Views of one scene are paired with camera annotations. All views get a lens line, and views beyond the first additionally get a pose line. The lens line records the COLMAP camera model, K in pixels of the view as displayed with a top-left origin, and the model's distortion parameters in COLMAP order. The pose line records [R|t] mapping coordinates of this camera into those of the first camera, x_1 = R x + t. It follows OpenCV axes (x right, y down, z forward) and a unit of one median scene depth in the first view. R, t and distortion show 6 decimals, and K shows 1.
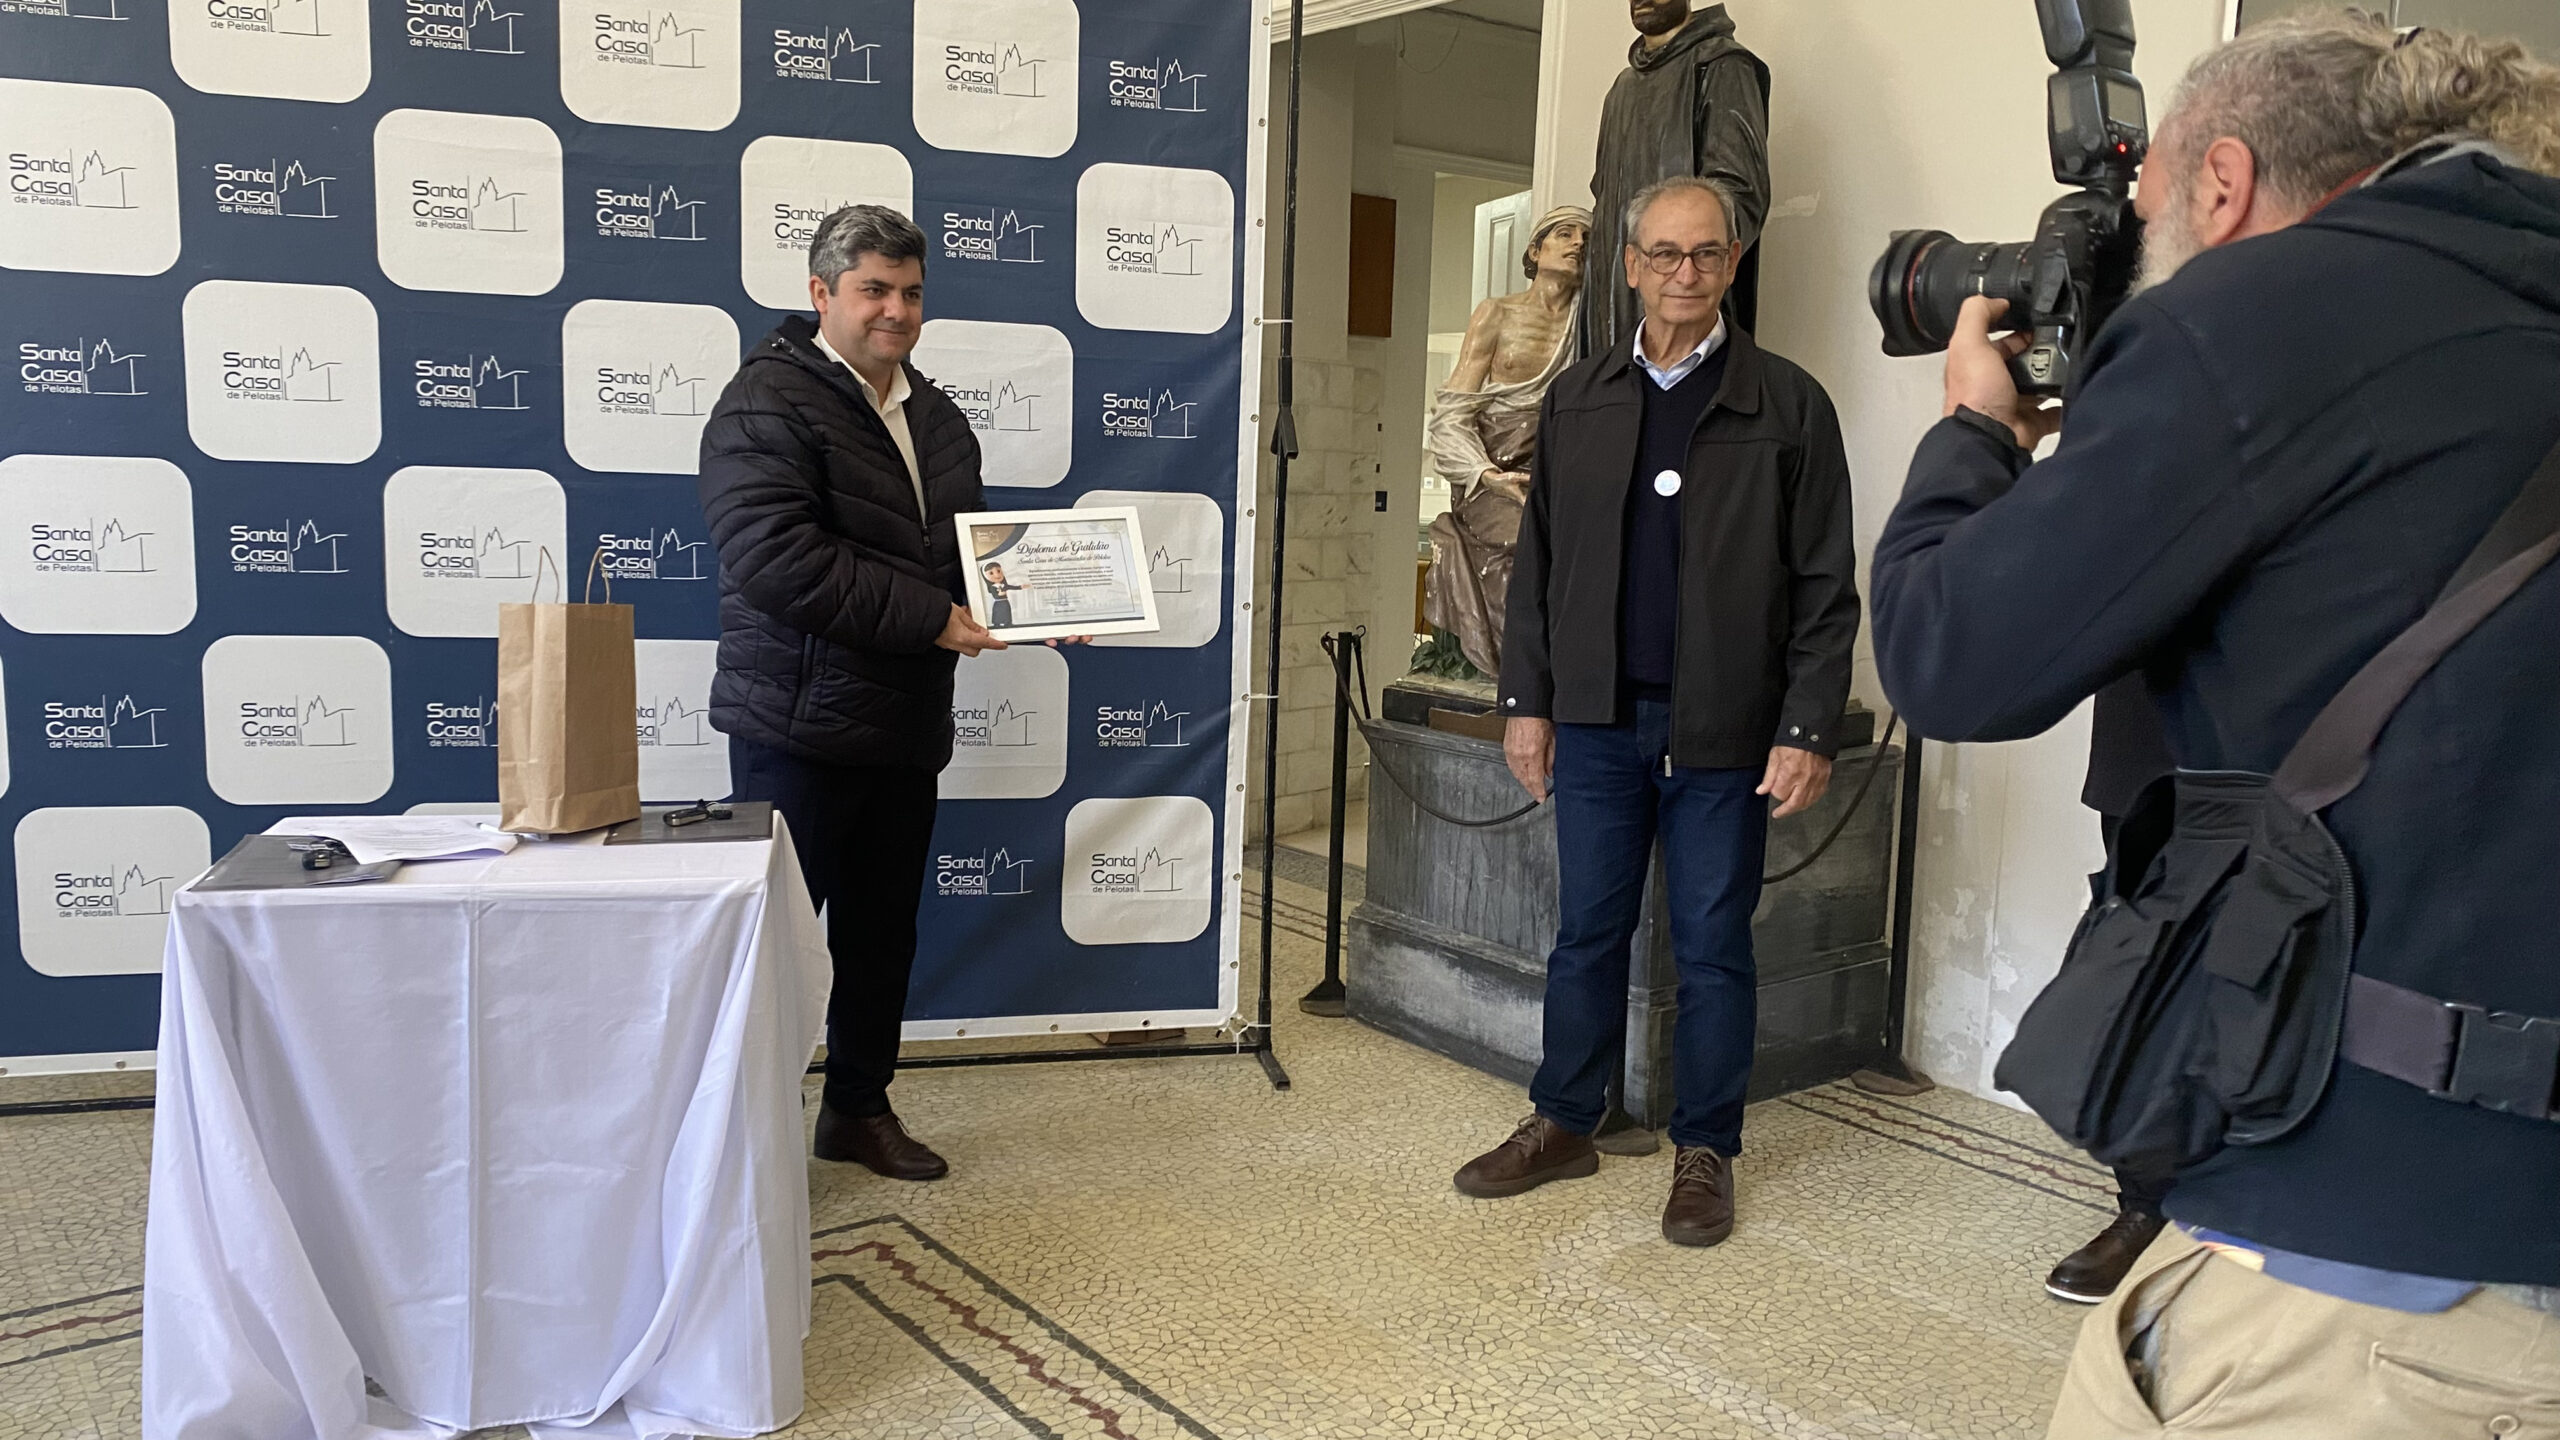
lens RADIAL K [[2029.7, 0, 1280.0], [0, 2029.7, 720.0], [0, 0, 1]] dist [0.077005, -0.129871]
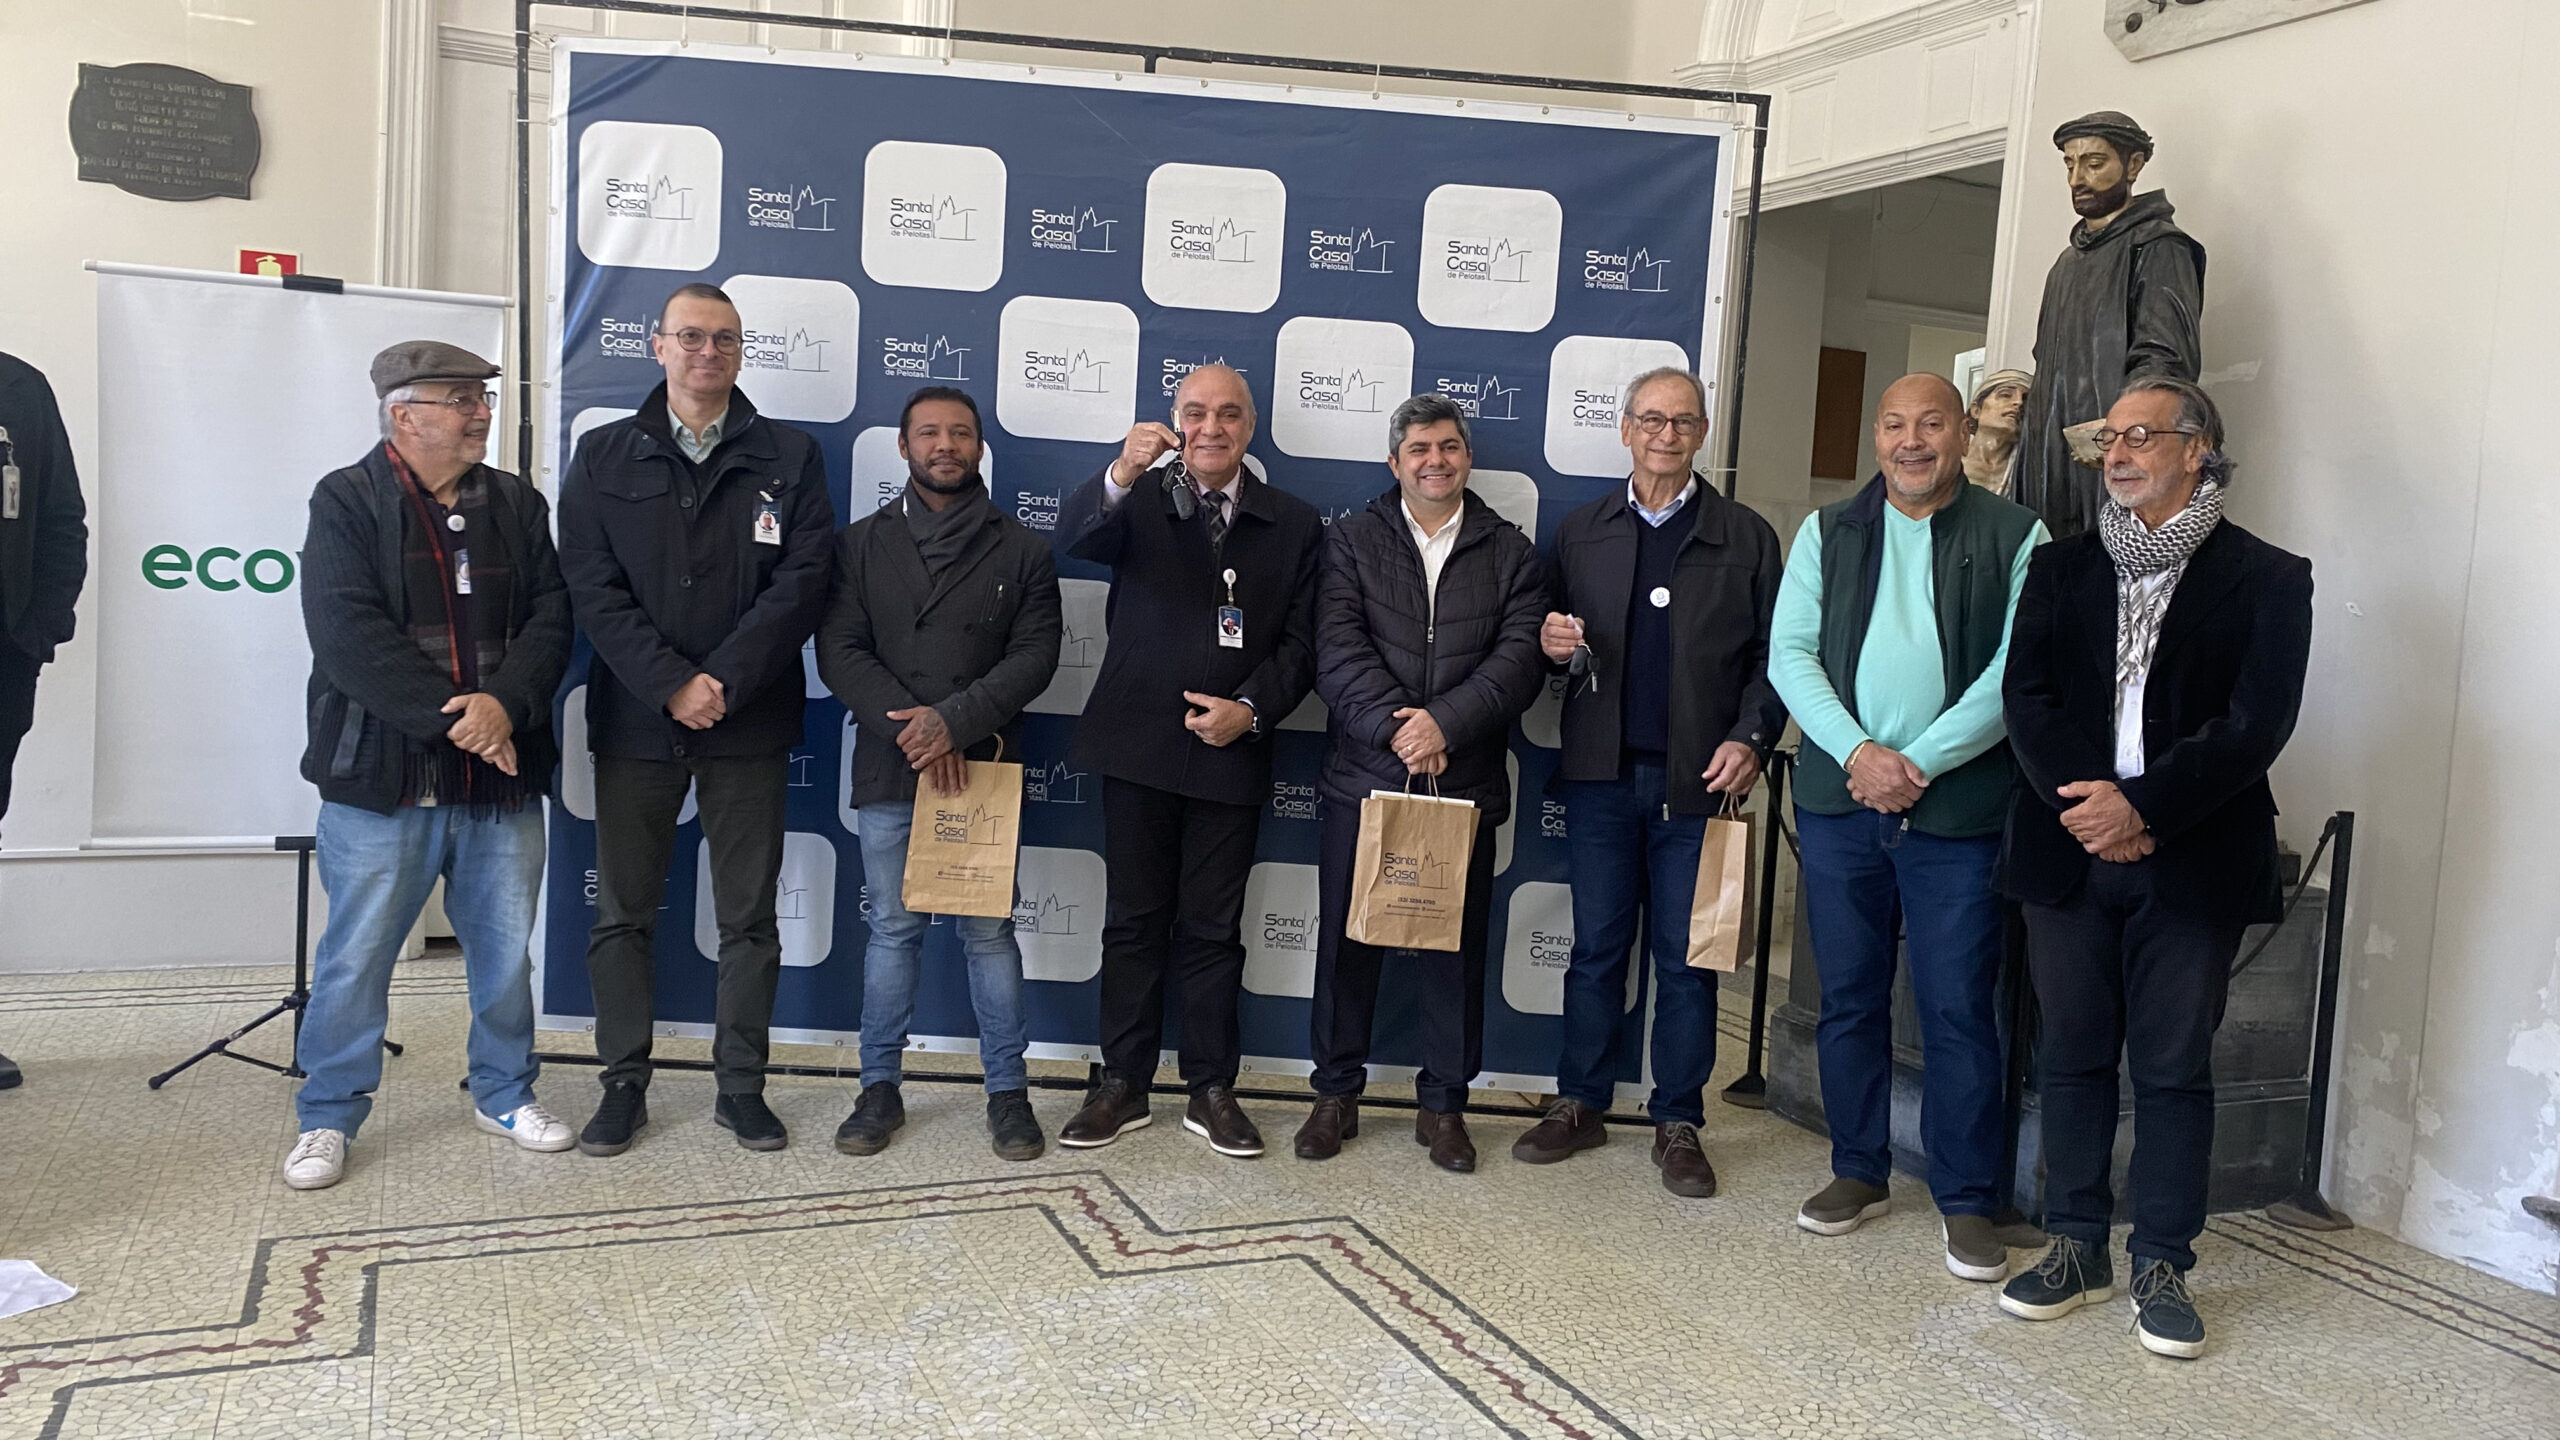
lens RADIAL K [[2029.7, 0, 1280.0], [0, 2029.7, 720.0], [0, 0, 1]] dist [0.077005, -0.129871]
pose [[0.972143, 0.049025, -0.229204, 0.027899], [-0.062946, 0.996565, -0.053818, 0.020794], [0.225778, 0.066746, 0.971890, -0.163707]]
